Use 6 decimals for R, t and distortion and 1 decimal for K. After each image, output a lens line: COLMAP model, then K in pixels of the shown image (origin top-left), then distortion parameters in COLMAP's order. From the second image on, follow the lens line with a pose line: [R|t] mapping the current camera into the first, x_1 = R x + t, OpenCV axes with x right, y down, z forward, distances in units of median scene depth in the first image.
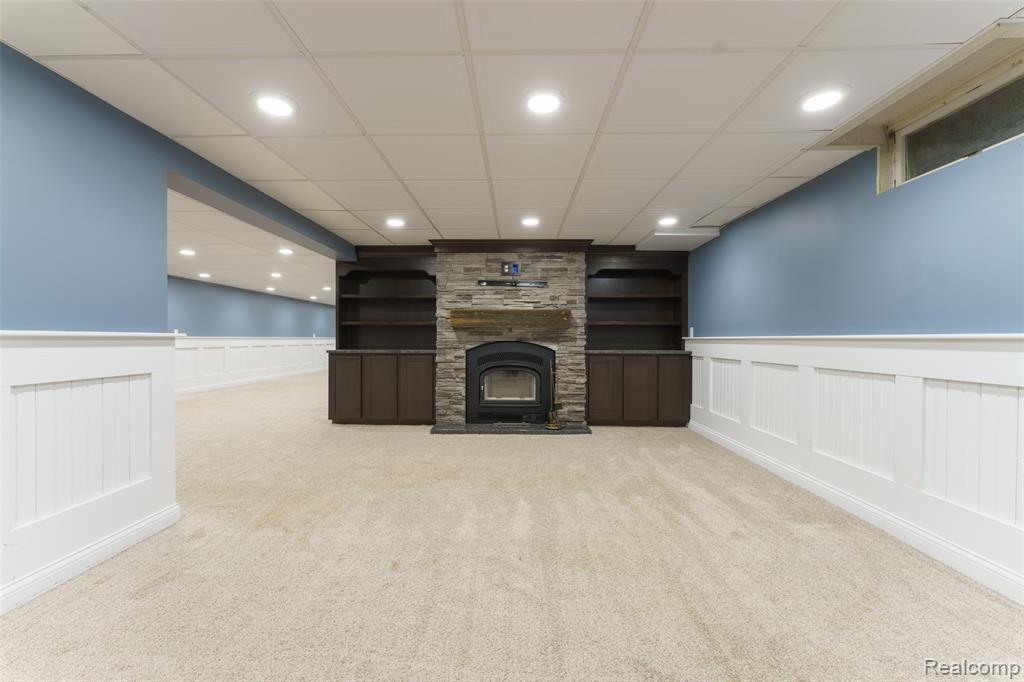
lens RADIAL K [[411.6, 0, 510.2], [0, 411.6, 340.7], [0, 0, 1]] dist [-0.000300, -0.000096]
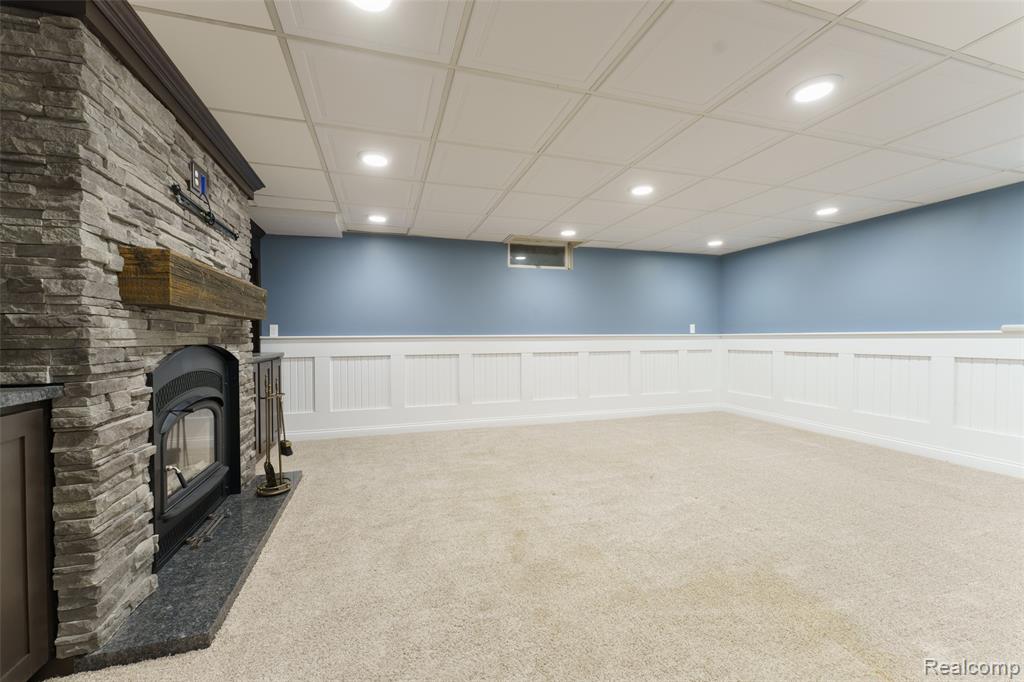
lens RADIAL K [[411.6, 0, 510.3], [0, 411.6, 343.0], [0, 0, 1]] dist [-0.000300, -0.000096]
pose [[-0.317357, -0.013845, 0.948205, -0.526007], [0.012508, 0.999745, 0.018783, -0.004818], [-0.948223, 0.017821, -0.317103, 0.823201]]
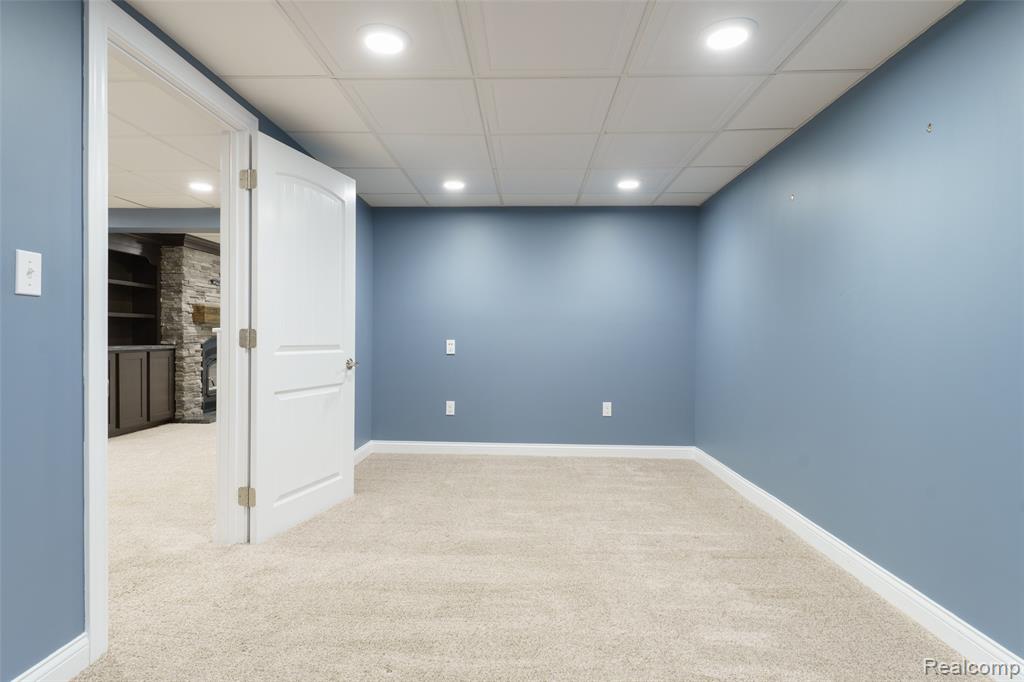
lens RADIAL K [[541.5, 0, 511.2], [0, 541.5, 340.1], [0, 0, 1]] dist [-0.002303, -0.000029]
pose [[0.017304, -0.009836, 0.999802, -1.472075], [0.005970, 0.999935, 0.009734, 0.003852], [-0.999832, 0.005800, 0.017362, 0.187399]]
